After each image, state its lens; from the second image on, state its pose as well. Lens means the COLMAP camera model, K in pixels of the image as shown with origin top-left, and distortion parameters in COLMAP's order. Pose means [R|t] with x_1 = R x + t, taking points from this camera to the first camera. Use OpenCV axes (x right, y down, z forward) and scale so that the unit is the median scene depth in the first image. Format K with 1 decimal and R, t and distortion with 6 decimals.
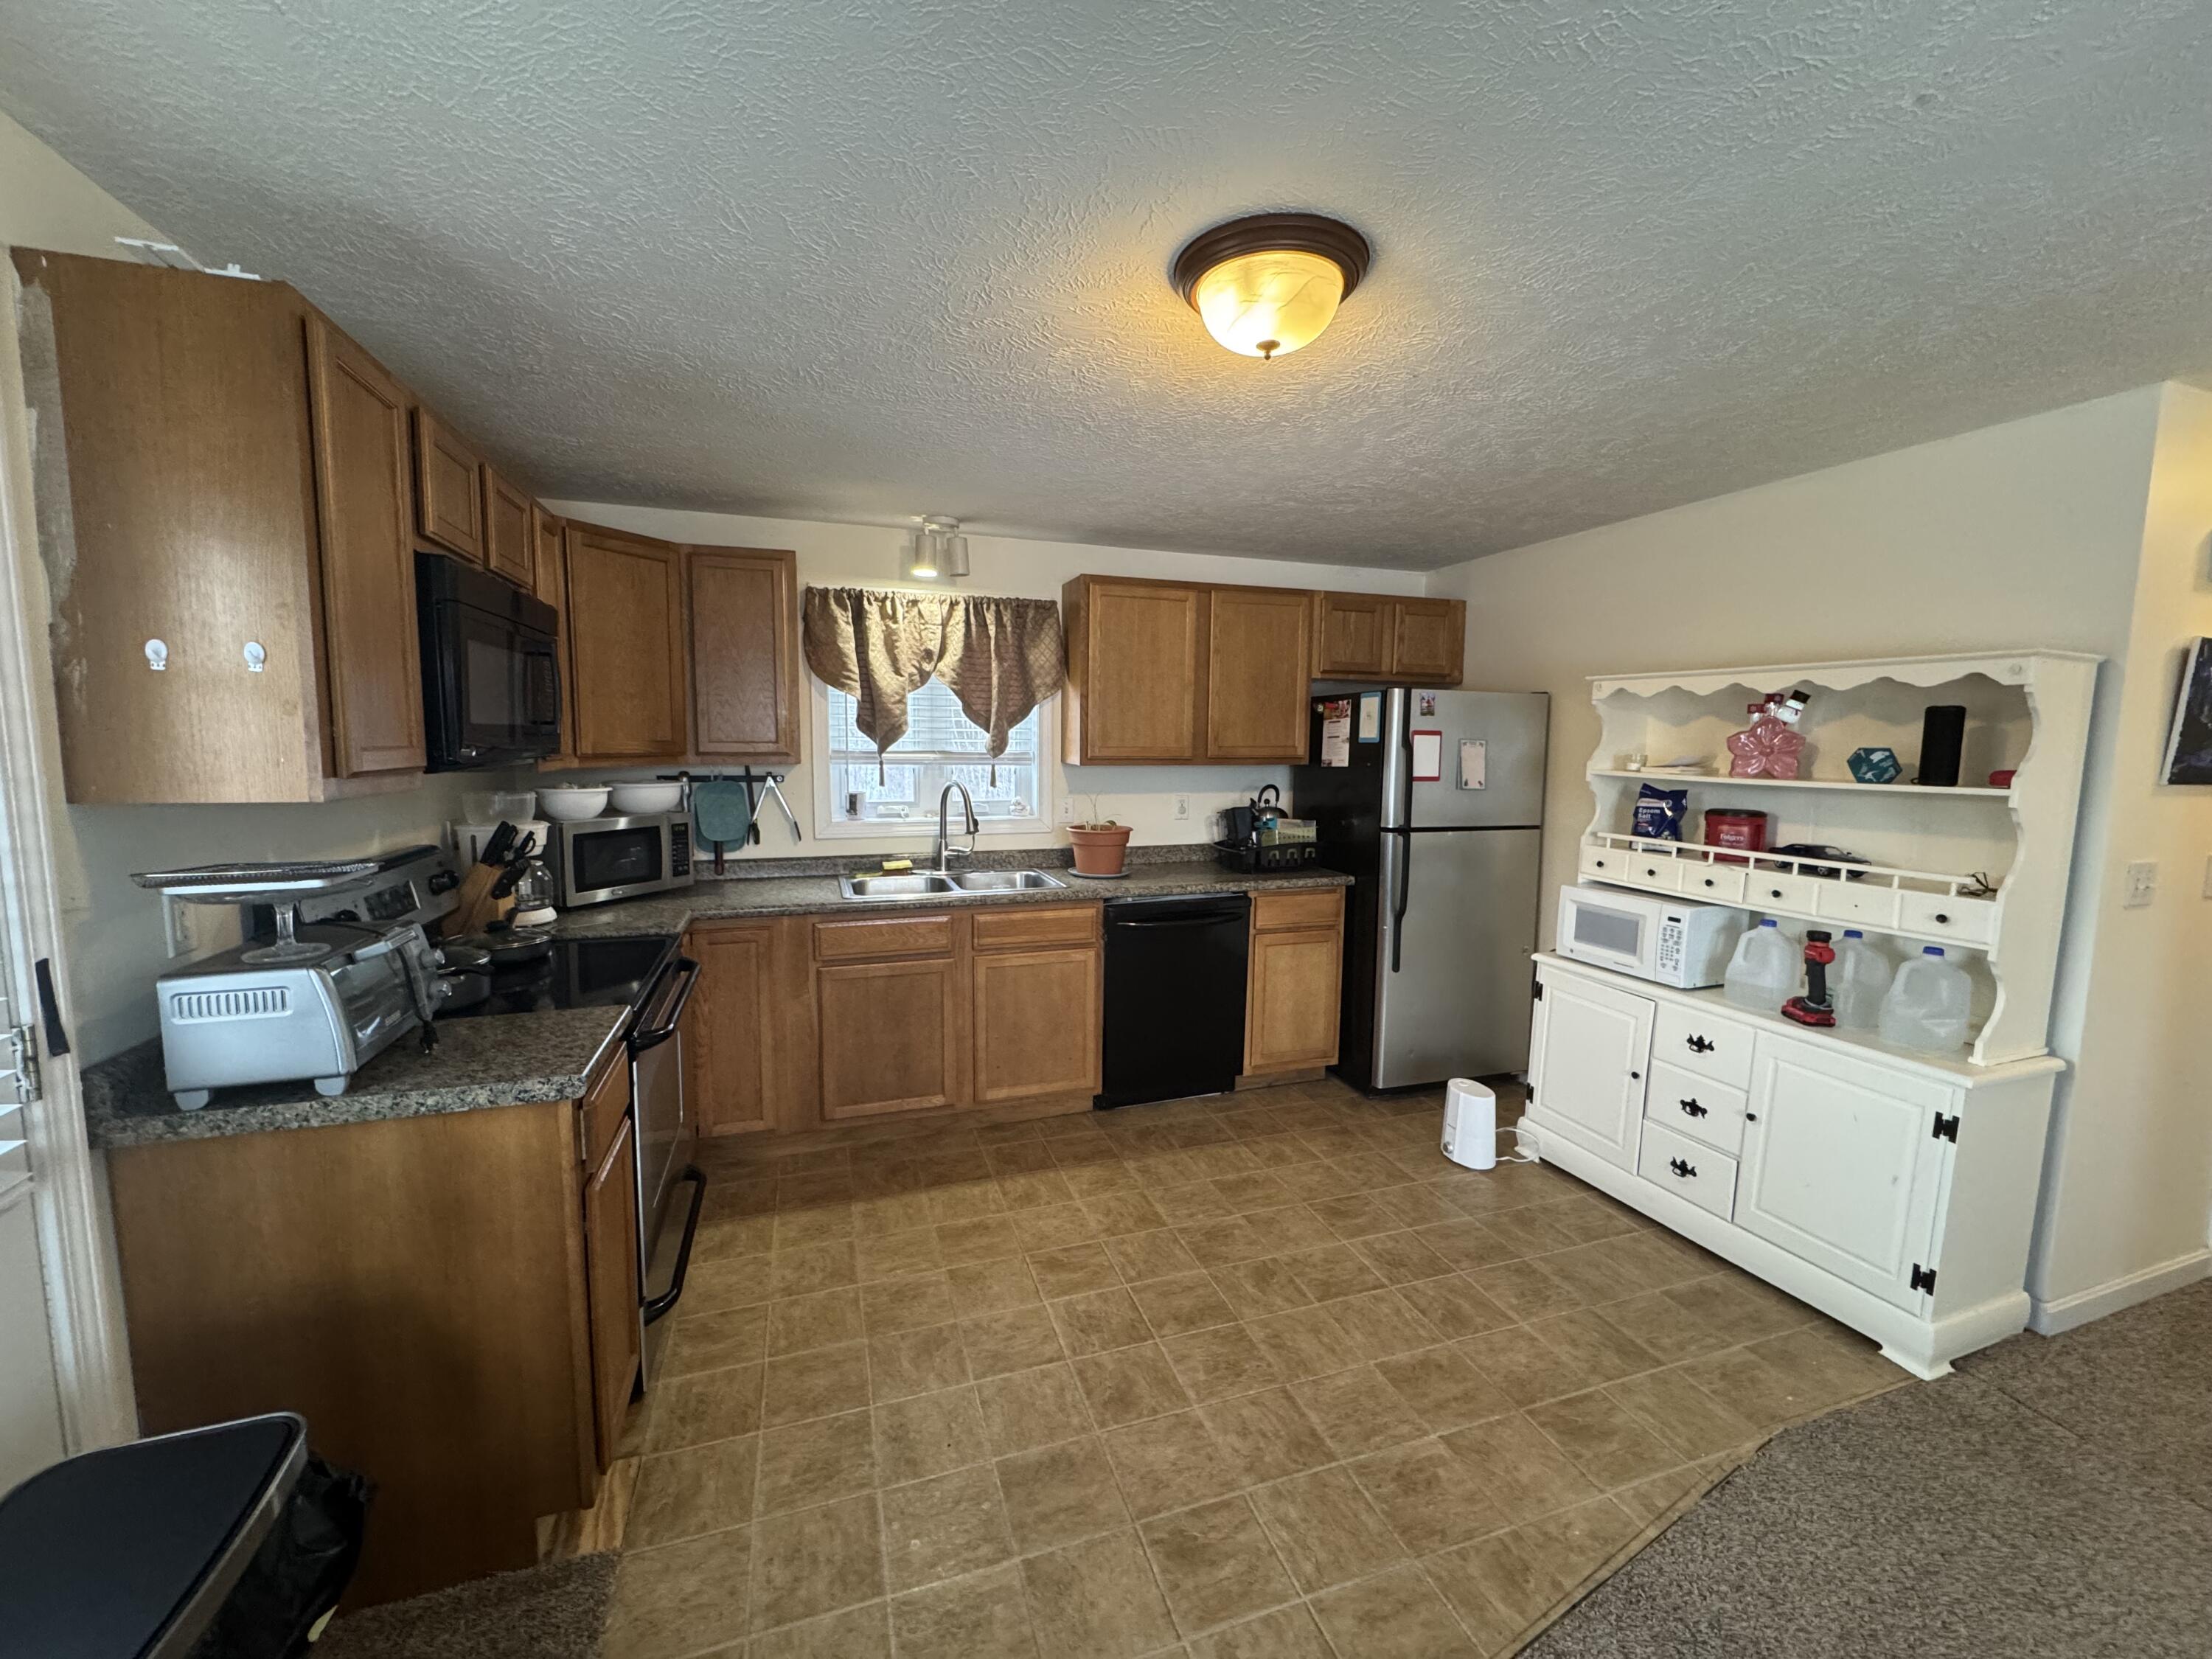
lens RADIAL K [[868.7, 0, 1109.3], [0, 868.7, 832.9], [0, 0, 1]] dist [-0.003329, -0.000208]
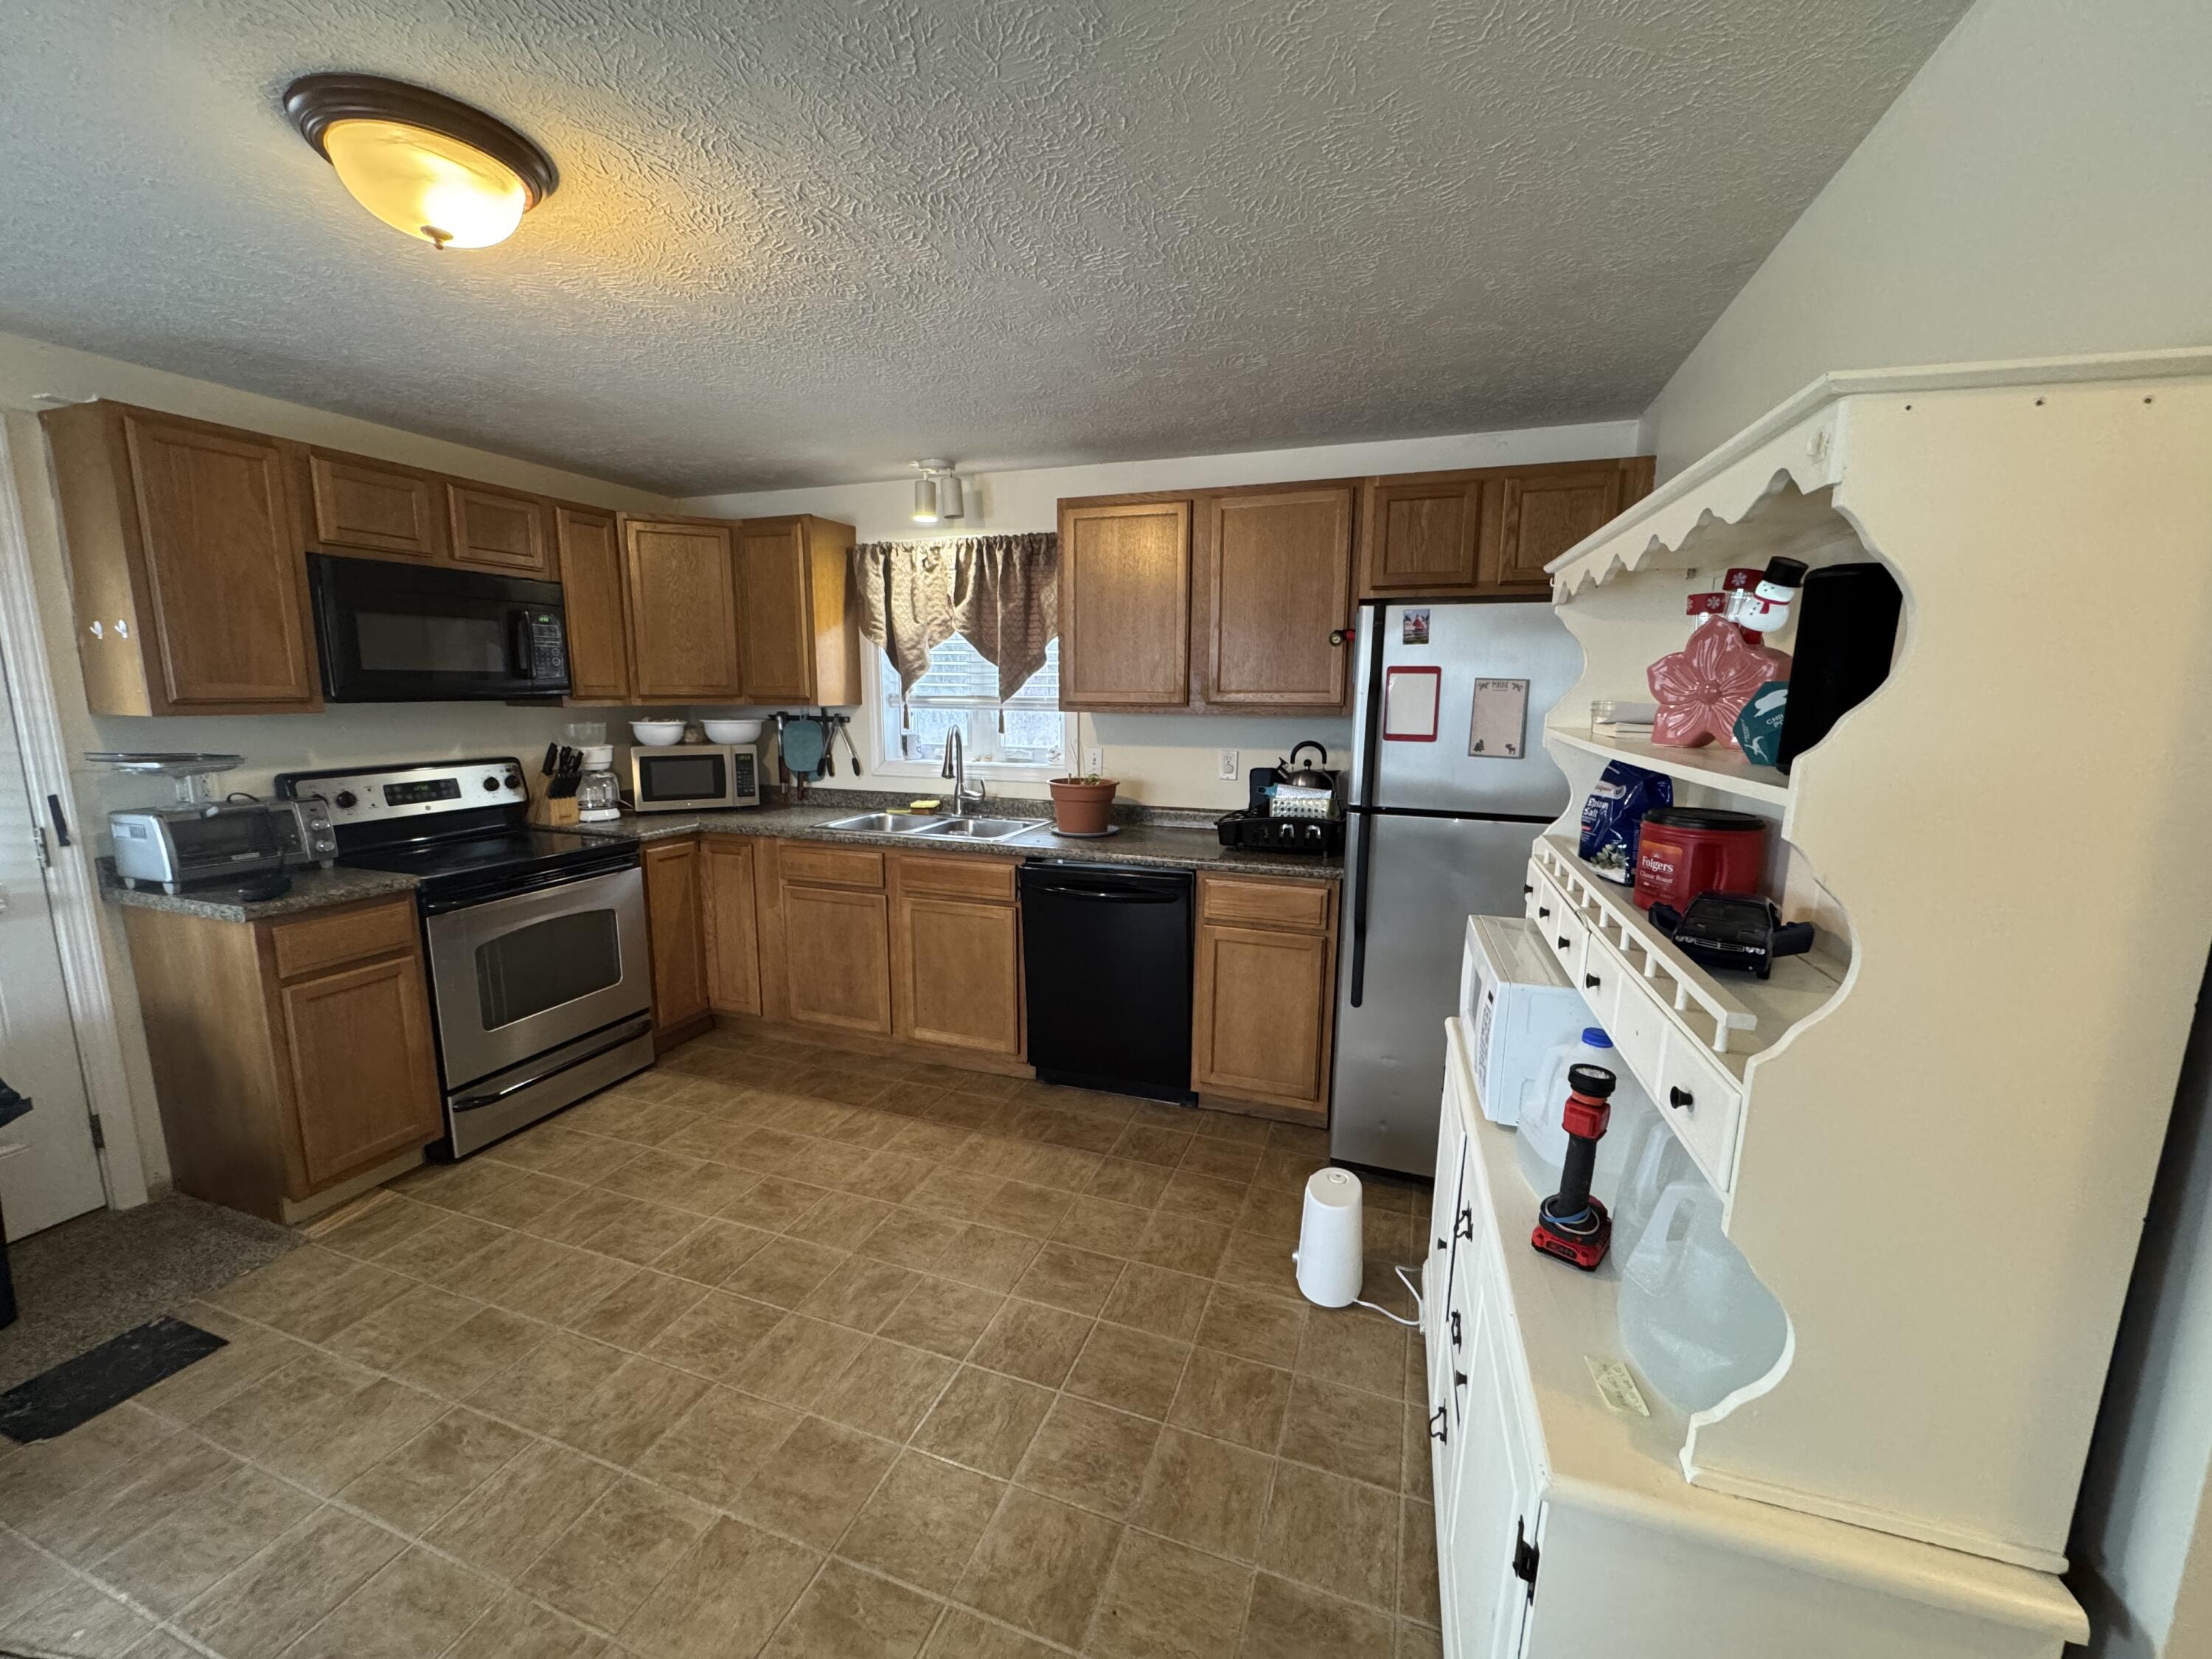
lens RADIAL K [[868.7, 0, 1096.2], [0, 868.7, 832.2], [0, 0, 1]] dist [-0.003329, -0.000208]
pose [[0.786746, 0.098129, -0.609427, 0.630822], [-0.066517, 0.995012, 0.074343, -0.024137], [0.613682, -0.017952, 0.789349, 0.328060]]
